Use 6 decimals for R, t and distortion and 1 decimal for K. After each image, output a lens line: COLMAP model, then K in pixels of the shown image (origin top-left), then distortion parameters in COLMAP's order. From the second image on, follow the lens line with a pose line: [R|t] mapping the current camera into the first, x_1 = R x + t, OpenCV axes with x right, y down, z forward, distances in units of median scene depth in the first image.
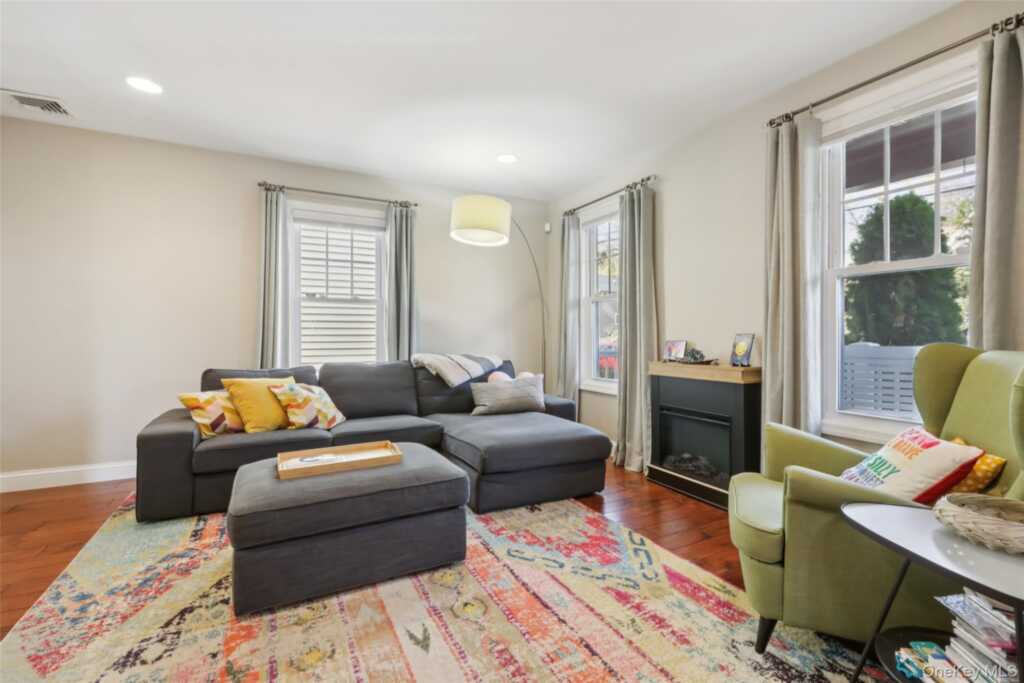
lens RADIAL K [[454.1, 0, 512.0], [0, 454.1, 341.5], [0, 0, 1]] dist [-0.000303, 0.000321]
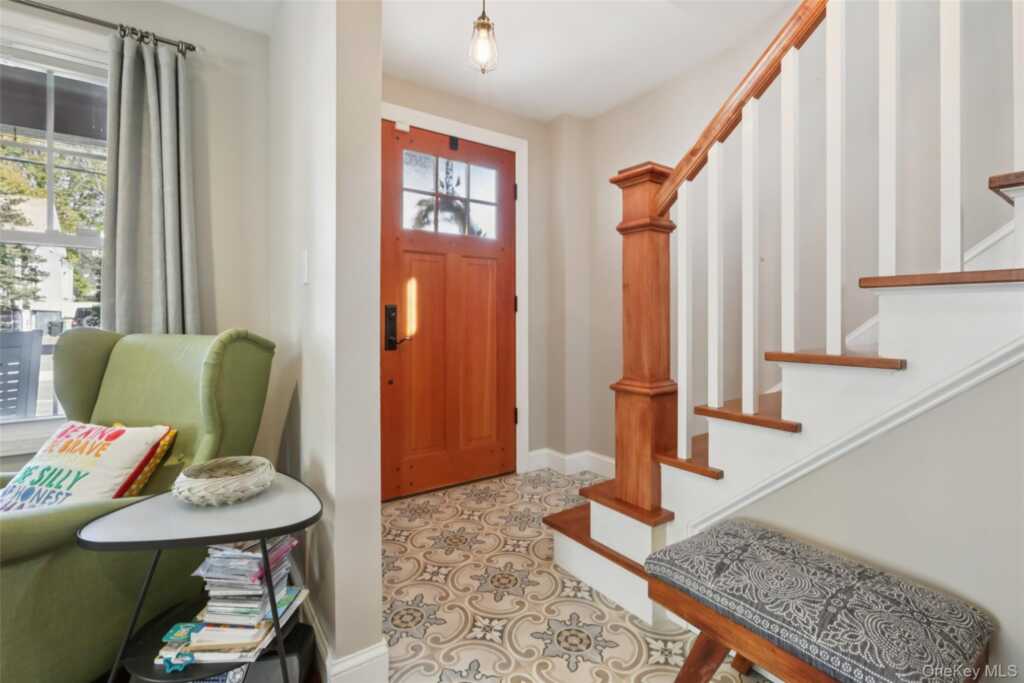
lens RADIAL K [[471.4, 0, 510.0], [0, 471.4, 316.8], [0, 0, 1]] dist [-0.001320, -0.000037]
pose [[-0.135251, 0.005943, 0.990794, -0.148174], [0.010936, 0.999930, -0.004505, -0.005759], [-0.990751, 0.010226, -0.135307, 0.276398]]
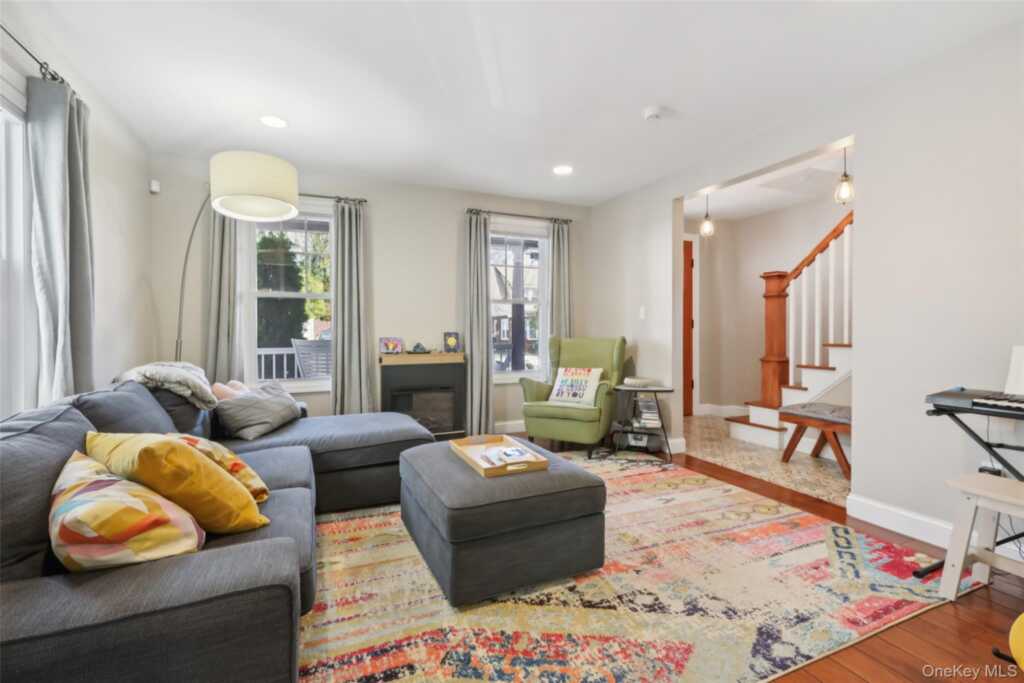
lens RADIAL K [[468.9, 0, 504.6], [0, 468.9, 335.8], [0, 0, 1]] dist [-0.000333, 0.000120]
pose [[0.067653, -0.007394, 0.997682, -1.887117], [0.015445, 0.999860, 0.006362, -0.021255], [-0.997589, 0.014979, 0.067757, 1.178763]]
